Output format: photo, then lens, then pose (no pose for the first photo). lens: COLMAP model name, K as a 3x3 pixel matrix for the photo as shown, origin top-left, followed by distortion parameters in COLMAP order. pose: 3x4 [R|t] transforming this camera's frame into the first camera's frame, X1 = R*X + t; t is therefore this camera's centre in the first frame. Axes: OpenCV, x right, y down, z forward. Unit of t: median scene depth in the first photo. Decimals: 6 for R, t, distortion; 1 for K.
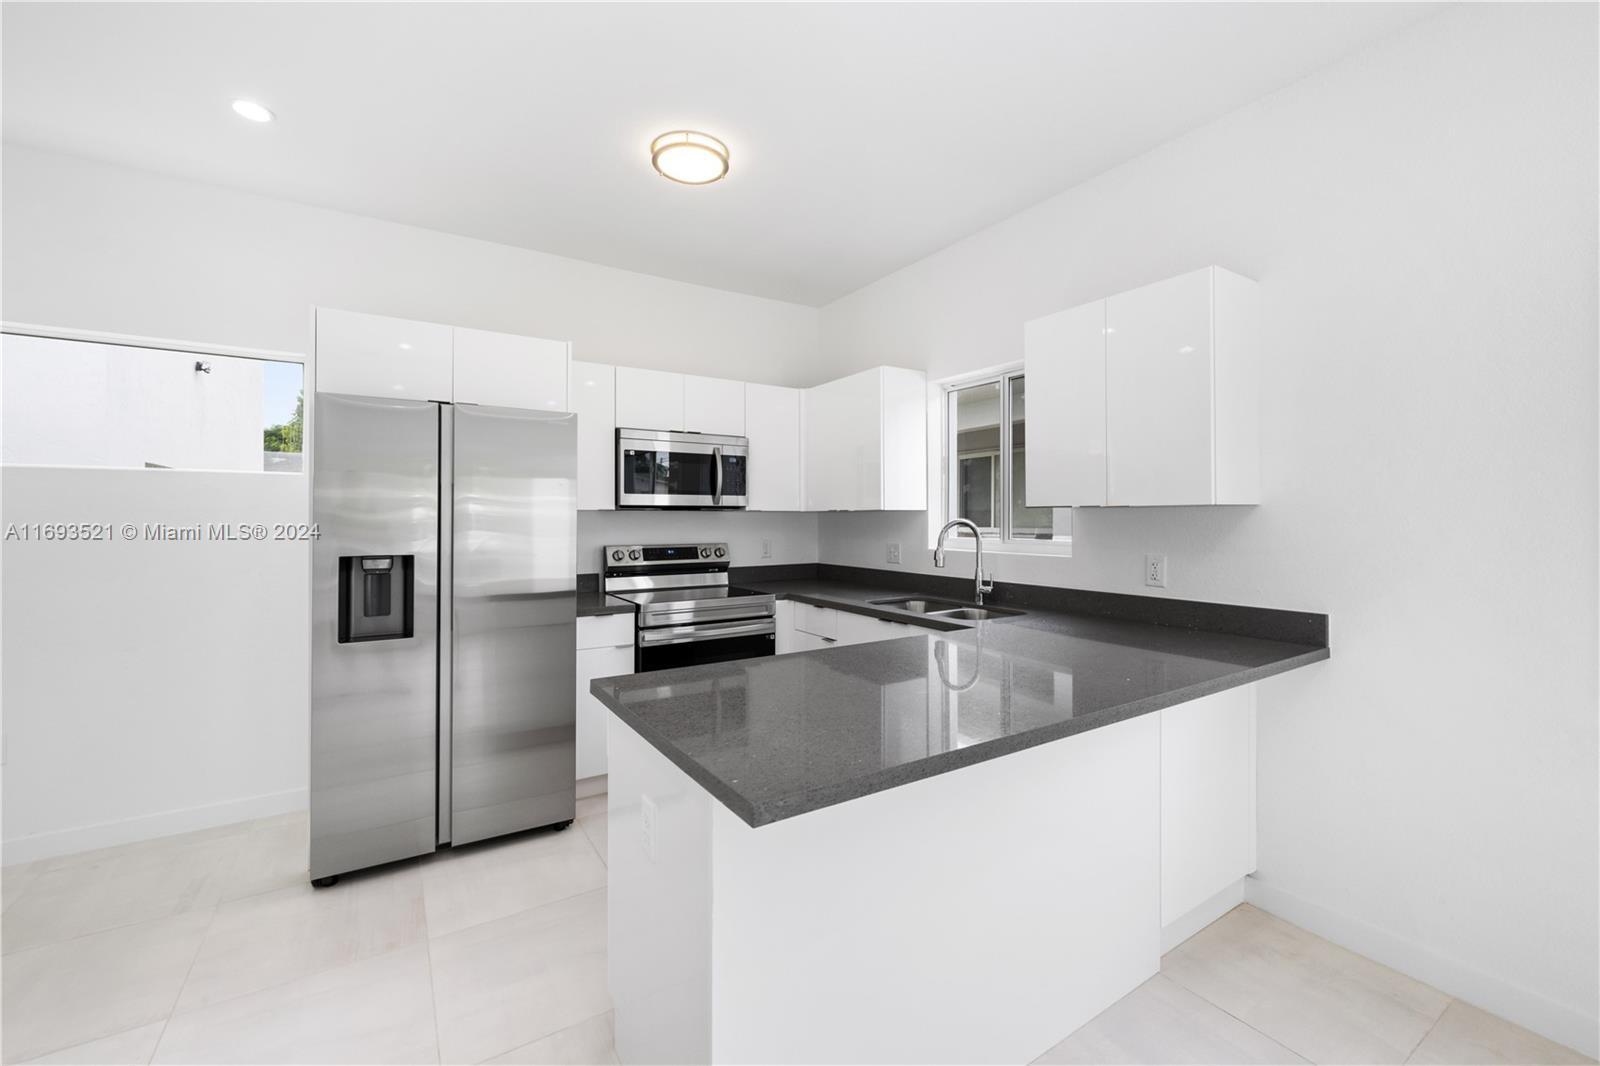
lens RADIAL K [[648.8, 0, 787.3], [0, 648.8, 516.8], [0, 0, 1]] dist [0.001333, -0.000165]
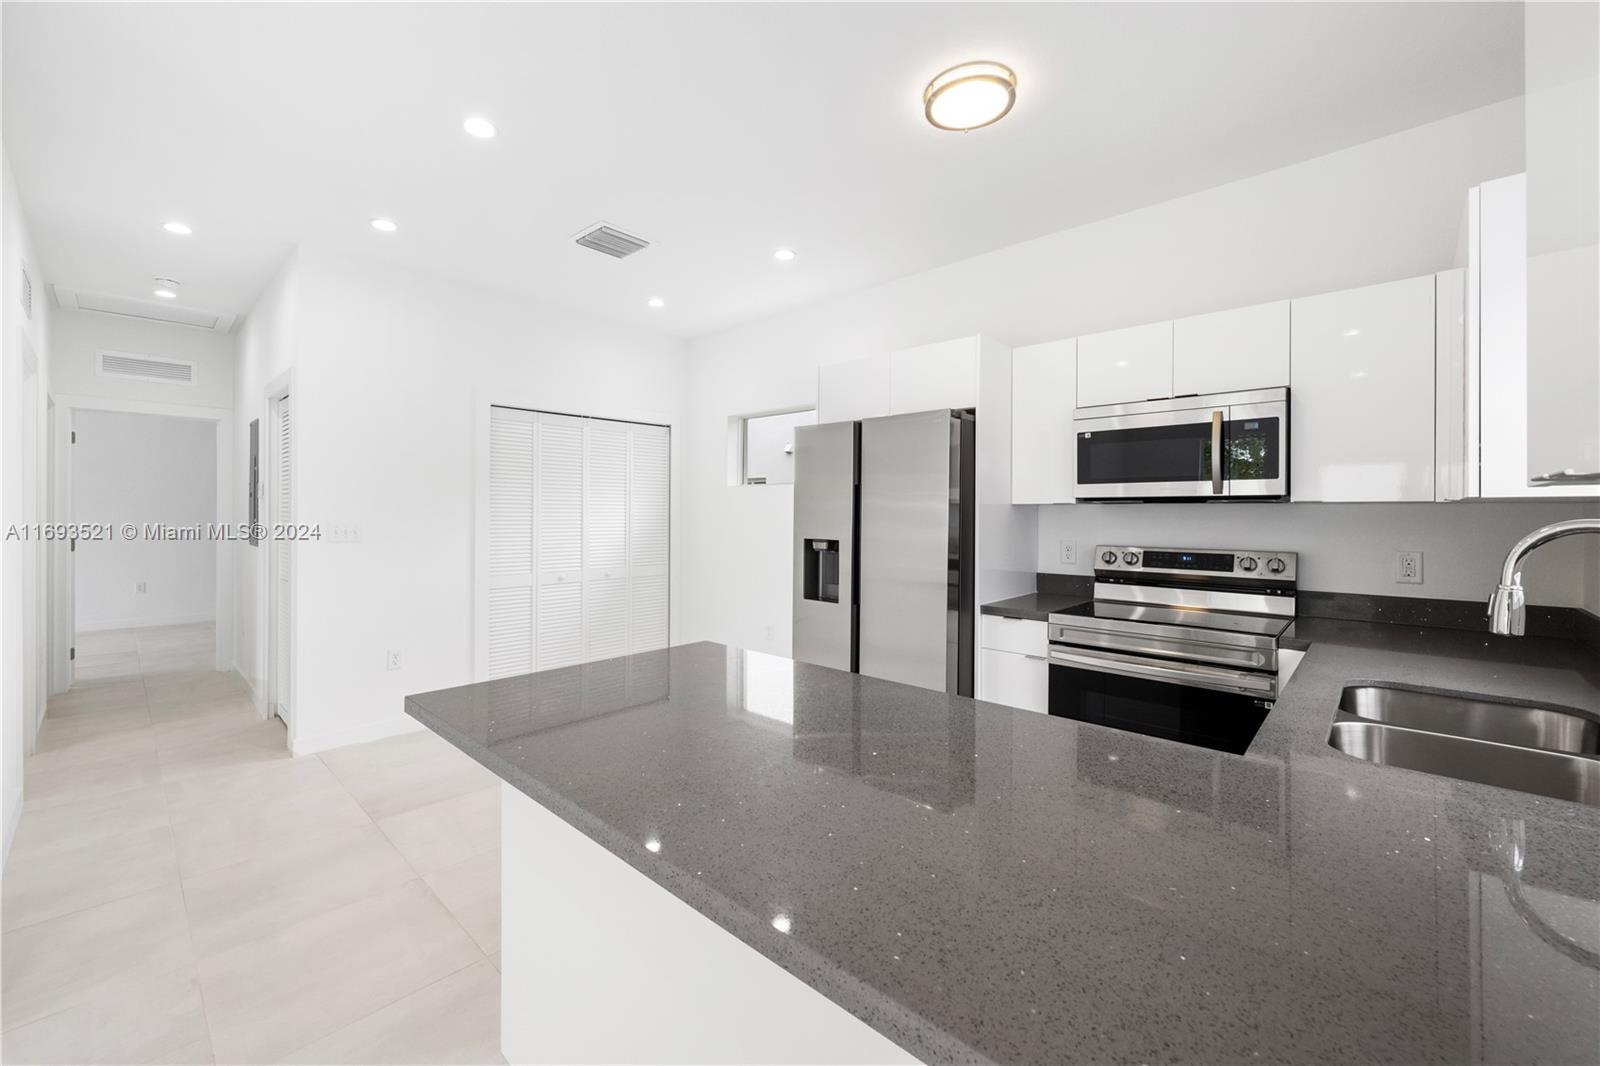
lens RADIAL K [[648.8, 0, 789.6], [0, 648.8, 509.4], [0, 0, 1]] dist [0.001333, -0.000165]
pose [[0.254120, -0.002744, -0.967169, 0.460179], [0.000154, 0.999996, -0.002797, -0.000401], [0.967173, 0.000562, 0.254119, 0.397795]]
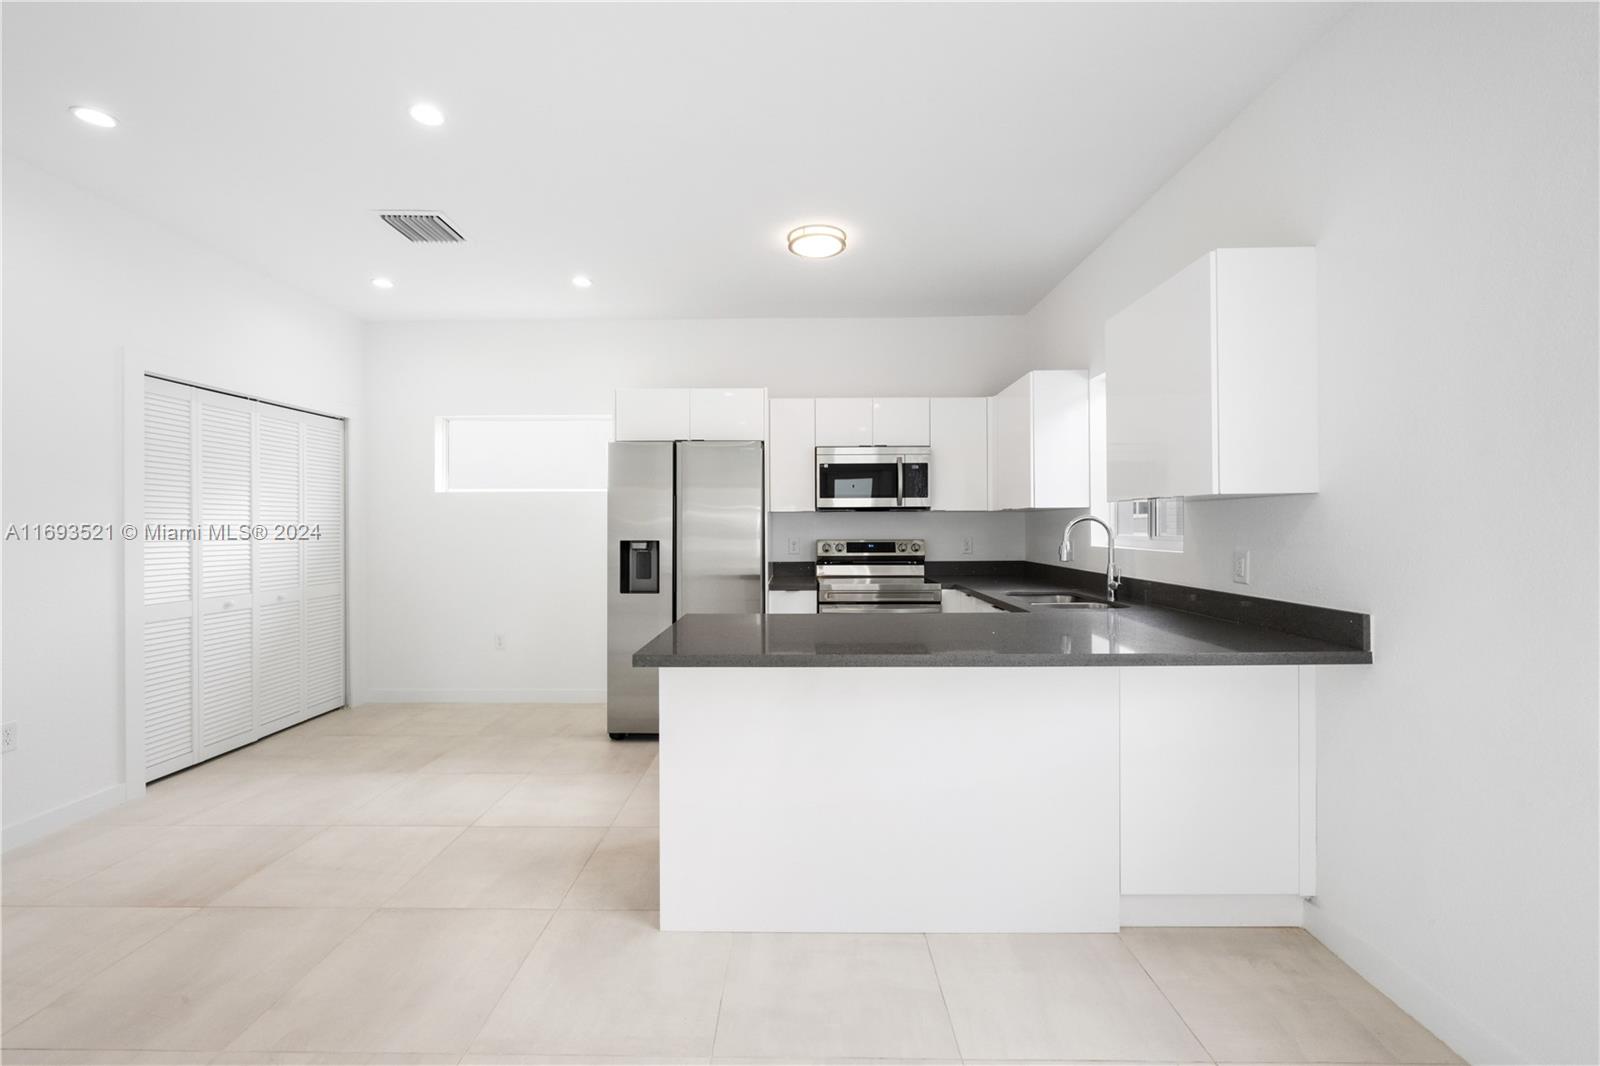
lens RADIAL K [[648.8, 0, 792.7], [0, 648.8, 525.4], [0, 0, 1]] dist [0.001333, -0.000165]
pose [[0.841028, -0.002808, -0.540984, 0.377932], [0.004656, 0.999987, 0.002049, 0.014001], [0.540971, -0.004242, 0.841031, -0.098900]]
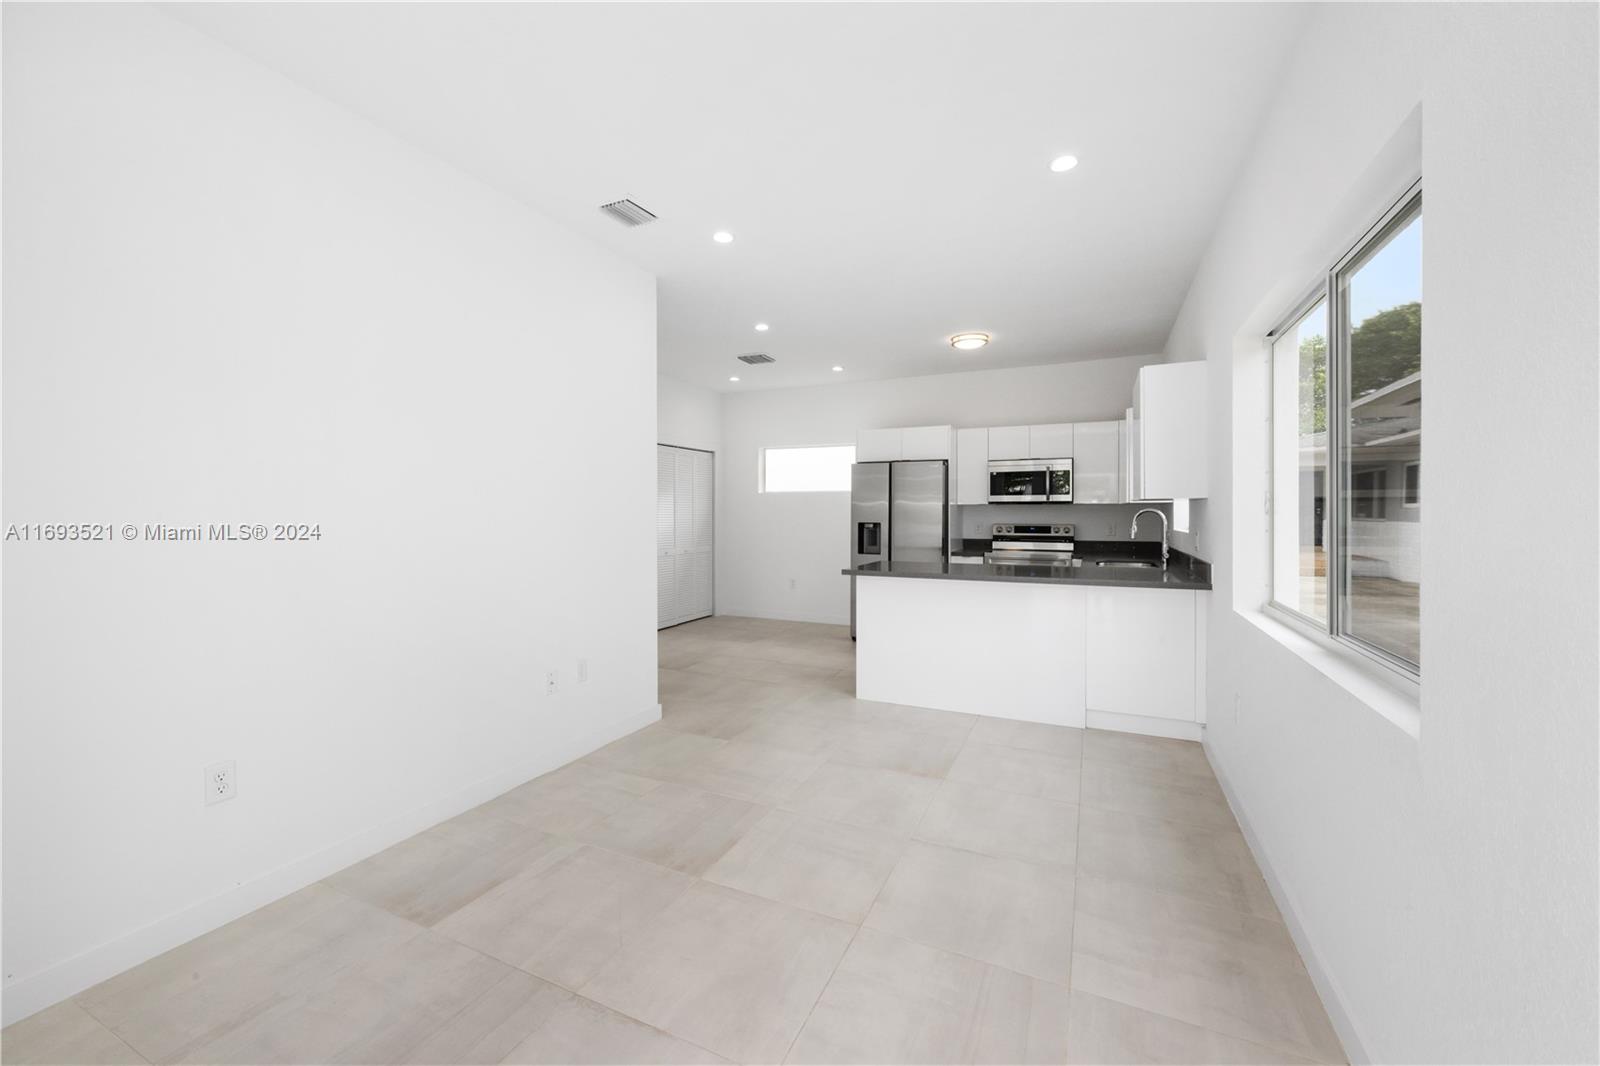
lens RADIAL K [[648.8, 0, 791.8], [0, 648.8, 510.8], [0, 0, 1]] dist [0.001333, -0.000165]
pose [[0.536407, -0.001737, -0.843958, 0.987557], [0.000850, 0.999998, -0.001518, 0.010305], [0.843959, 0.000097, 0.536407, -0.476973]]
